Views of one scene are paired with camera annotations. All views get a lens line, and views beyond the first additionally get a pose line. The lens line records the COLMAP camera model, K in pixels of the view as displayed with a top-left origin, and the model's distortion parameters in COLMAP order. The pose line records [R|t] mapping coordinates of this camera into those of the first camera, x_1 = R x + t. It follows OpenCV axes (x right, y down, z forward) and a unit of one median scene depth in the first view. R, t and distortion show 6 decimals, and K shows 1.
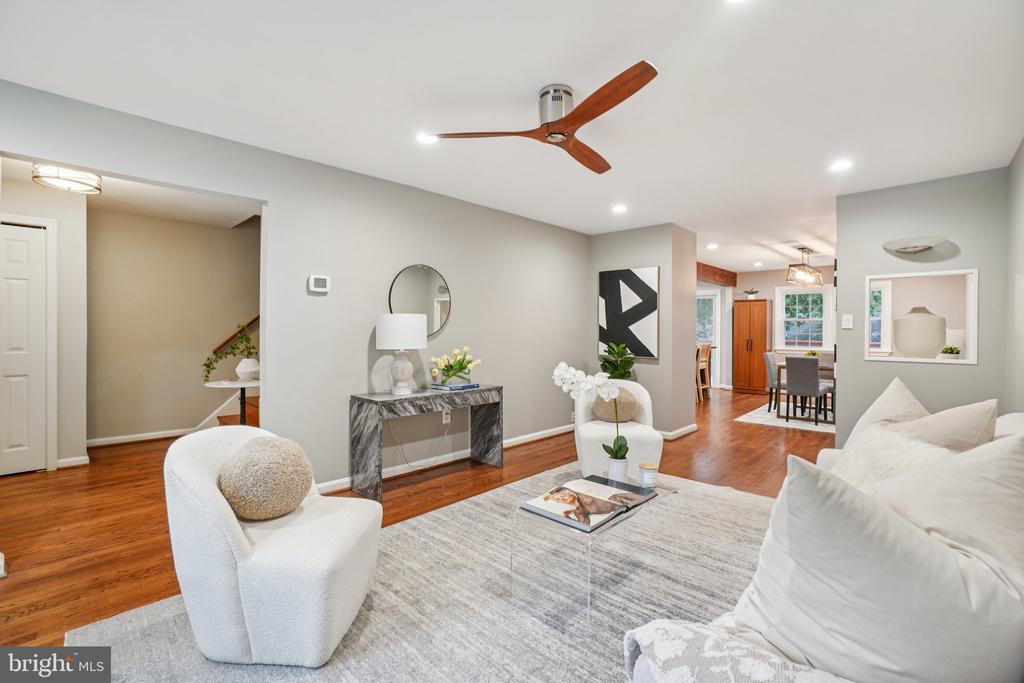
lens RADIAL K [[461.8, 0, 511.9], [0, 461.8, 330.5], [0, 0, 1]] dist [-0.029646, 0.000754]
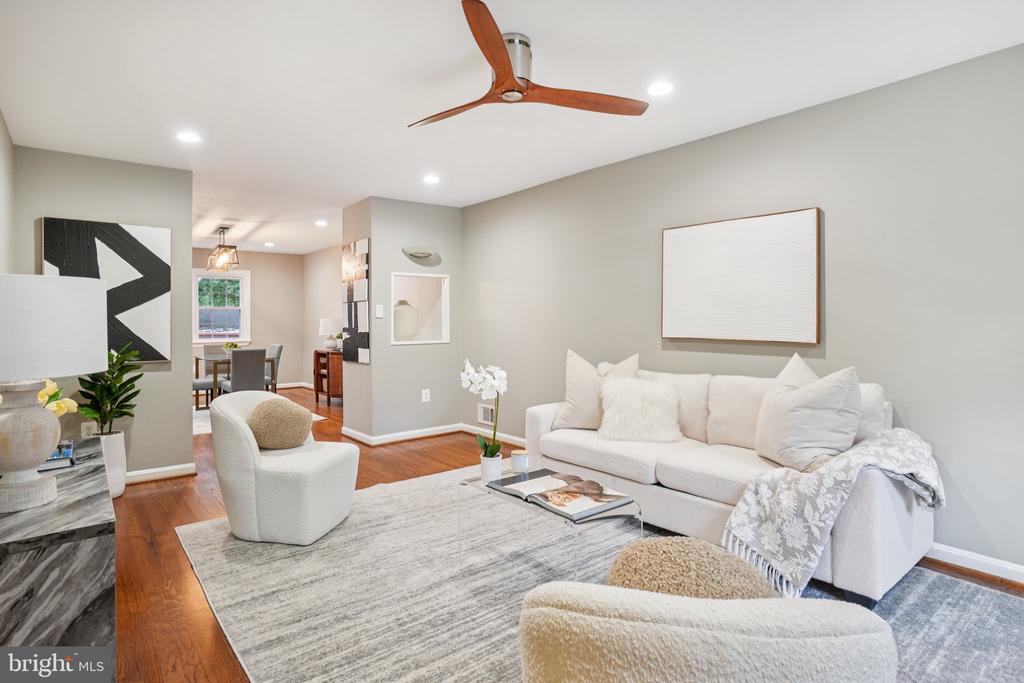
lens RADIAL K [[543.5, 0, 498.3], [0, 543.5, 317.1], [0, 0, 1]] dist [-0.004668, 0.000966]
pose [[0.143478, -0.001237, 0.989653, -0.612714], [0.007928, 0.999969, 0.000101, -0.003615], [-0.989622, 0.007831, 0.143483, 0.589882]]
